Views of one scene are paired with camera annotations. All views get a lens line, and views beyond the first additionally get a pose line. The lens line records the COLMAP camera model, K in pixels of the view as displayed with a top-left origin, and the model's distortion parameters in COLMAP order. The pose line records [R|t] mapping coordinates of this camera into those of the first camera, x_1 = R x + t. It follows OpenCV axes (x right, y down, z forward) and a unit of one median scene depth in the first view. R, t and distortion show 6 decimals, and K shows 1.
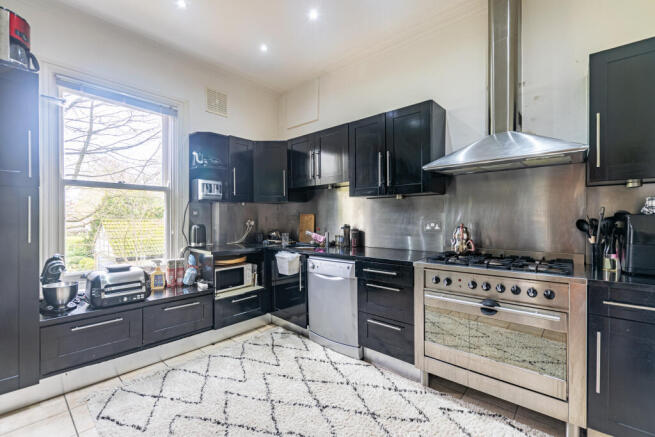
lens RADIAL K [[283.1, 0, 329.0], [0, 283.1, 219.2], [0, 0, 1]] dist [0.004133, 0.000242]
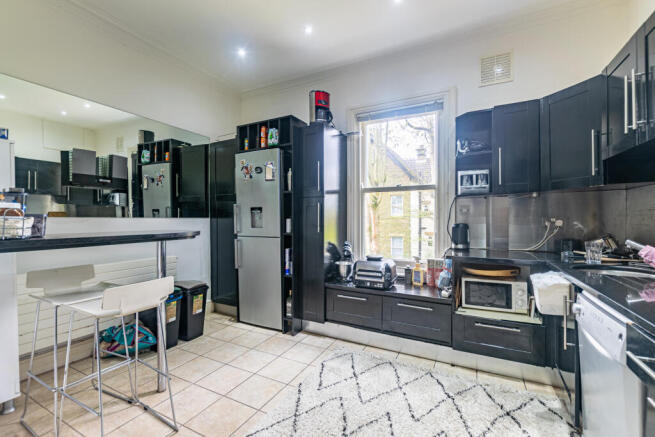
lens RADIAL K [[283.1, 0, 328.1], [0, 283.1, 218.2], [0, 0, 1]] dist [0.004133, 0.000242]
pose [[0.236127, 0.001876, -0.971720, 0.330264], [0.002484, 0.999994, 0.002534, 0.000099], [0.971719, -0.003012, 0.236121, 0.451806]]
